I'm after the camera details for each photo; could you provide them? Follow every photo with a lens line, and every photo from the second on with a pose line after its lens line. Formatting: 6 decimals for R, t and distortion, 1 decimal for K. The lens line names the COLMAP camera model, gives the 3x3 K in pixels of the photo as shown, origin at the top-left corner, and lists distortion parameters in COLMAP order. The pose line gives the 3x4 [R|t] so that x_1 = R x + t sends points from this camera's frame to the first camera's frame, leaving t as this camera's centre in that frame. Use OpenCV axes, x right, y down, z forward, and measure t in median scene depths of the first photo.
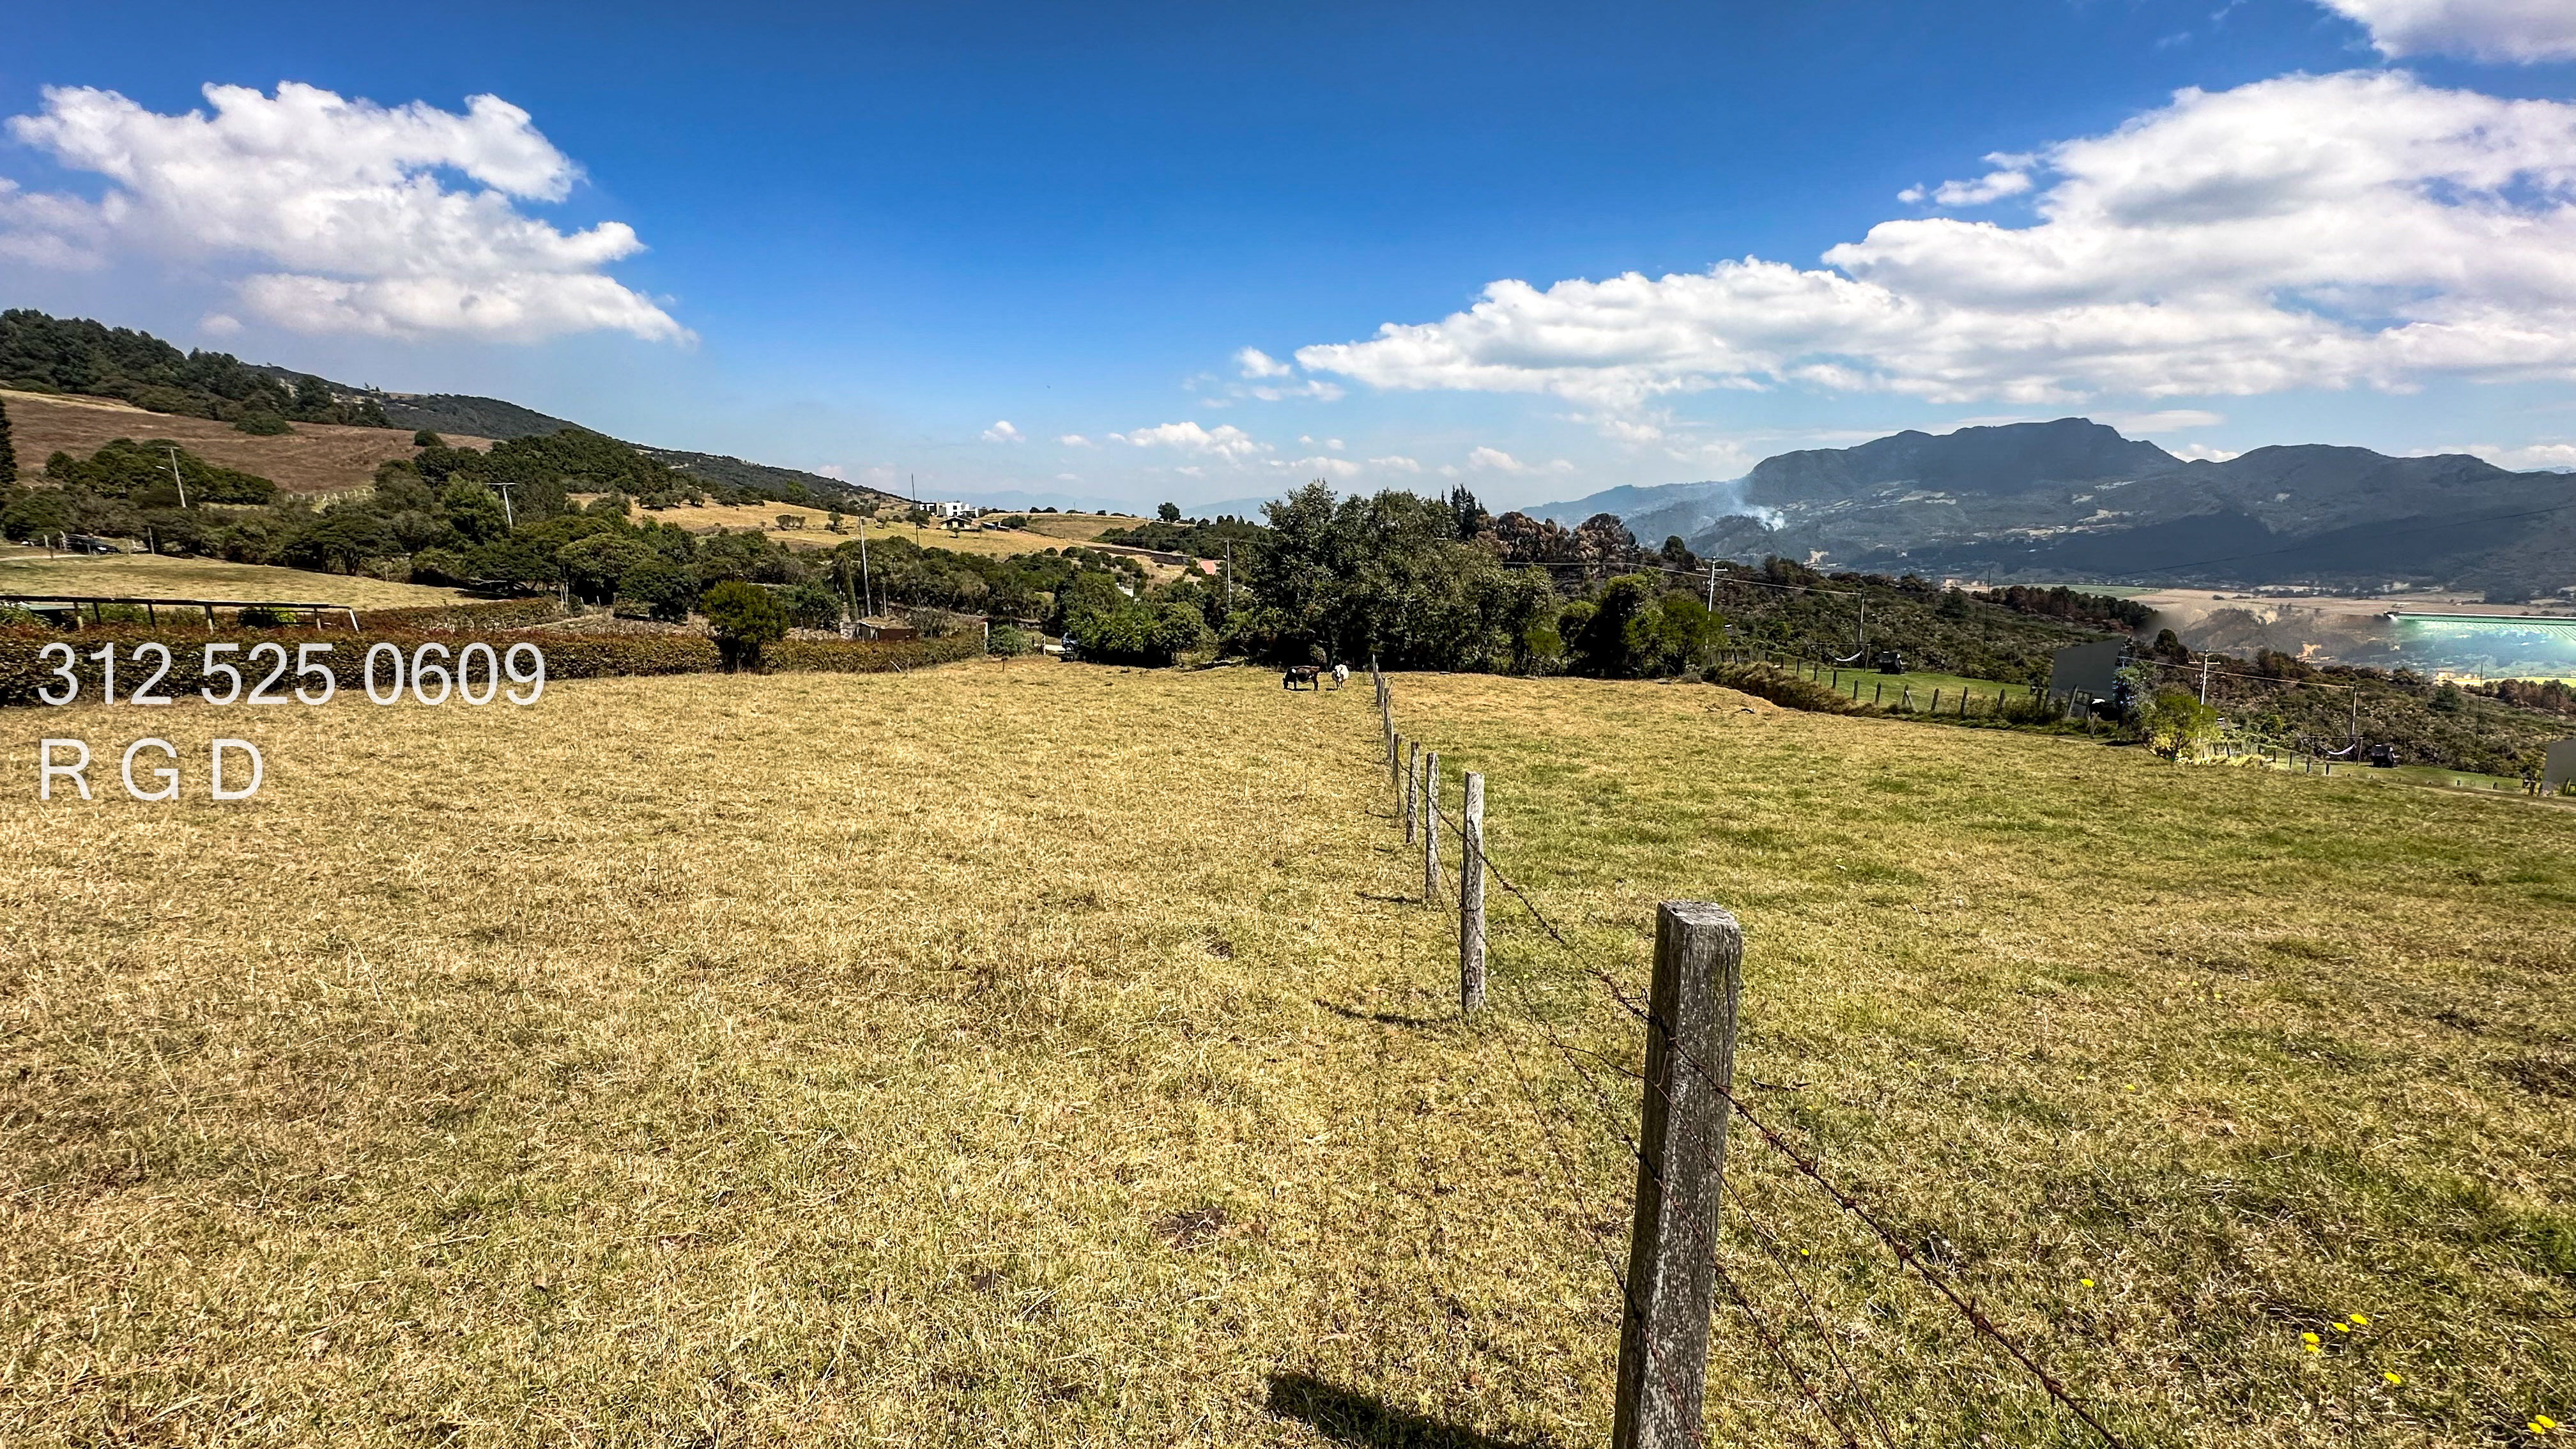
lens RADIAL K [[1029.5, 0, 1288.0], [0, 1029.5, 712.8], [0, 0, 1]] dist [-0.011878, 0.002081]
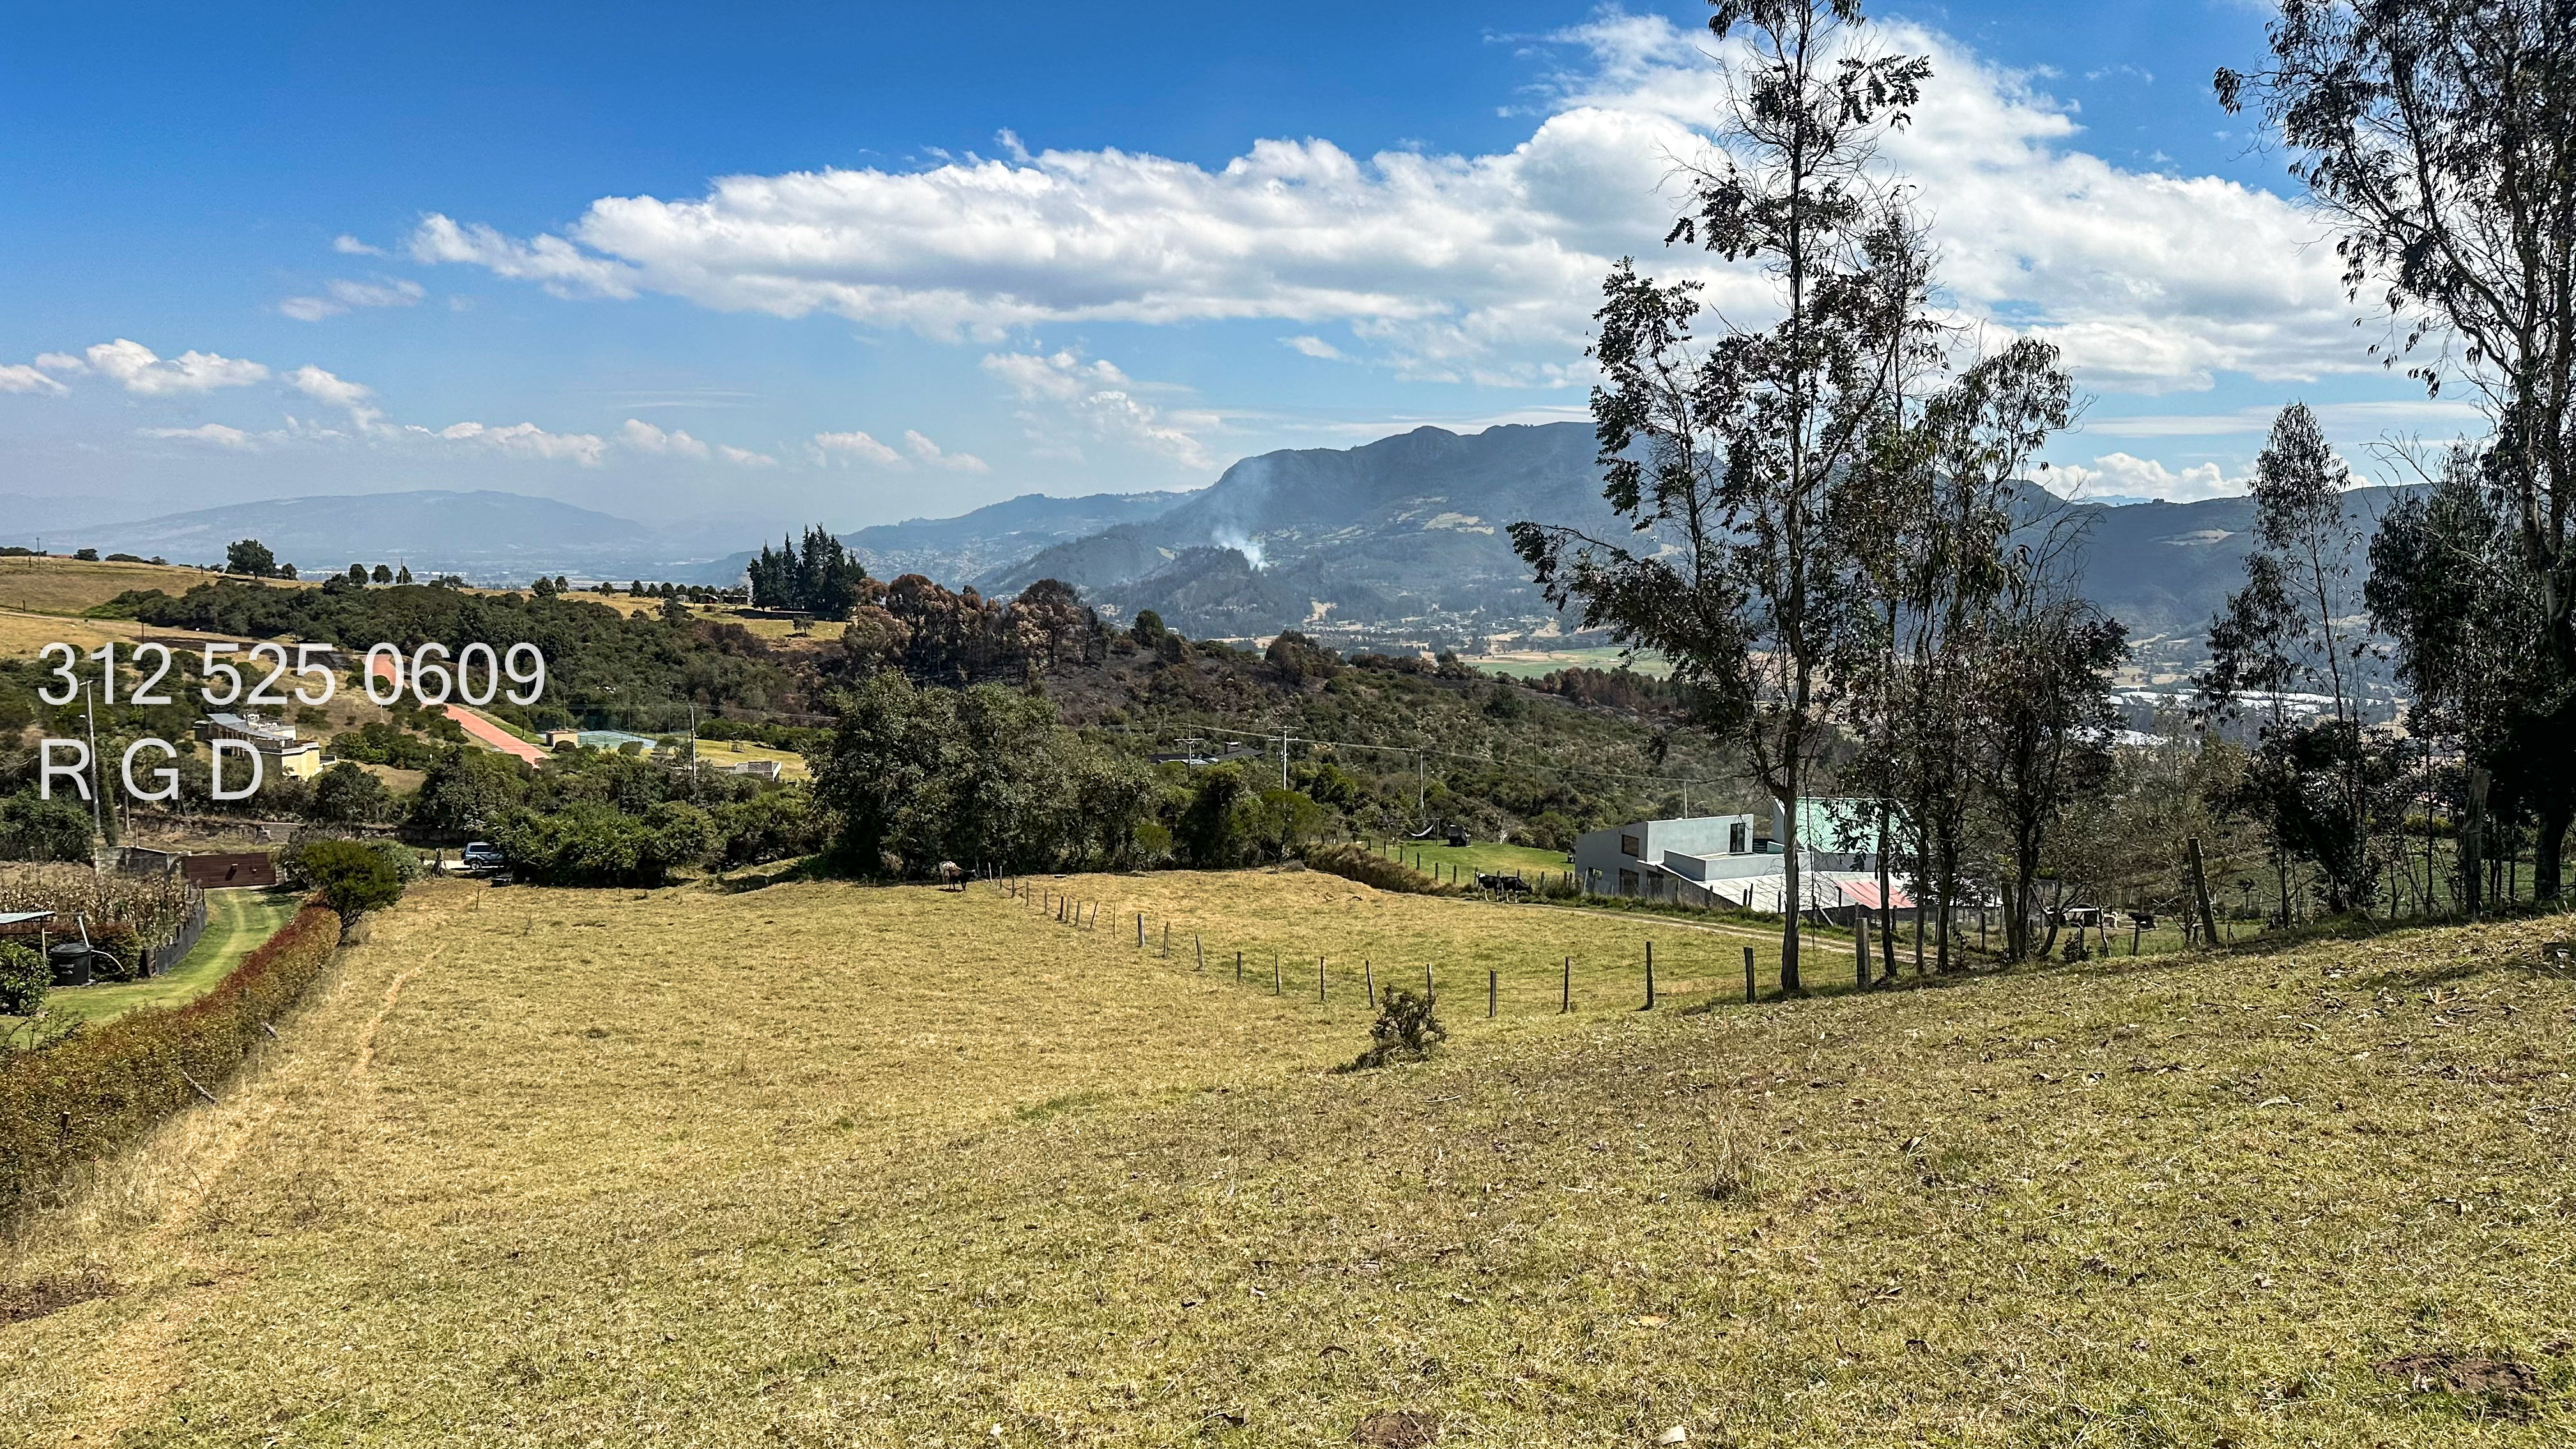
lens RADIAL K [[1789.8, 0, 1297.1], [0, 1789.8, 714.1], [0, 0, 1]] dist [0.059252, -0.088758]
pose [[0.896091, -0.031929, 0.442721, -0.675750], [0.071658, 0.994732, -0.073300, -0.089772], [-0.438049, 0.097408, 0.893658, -1.063790]]
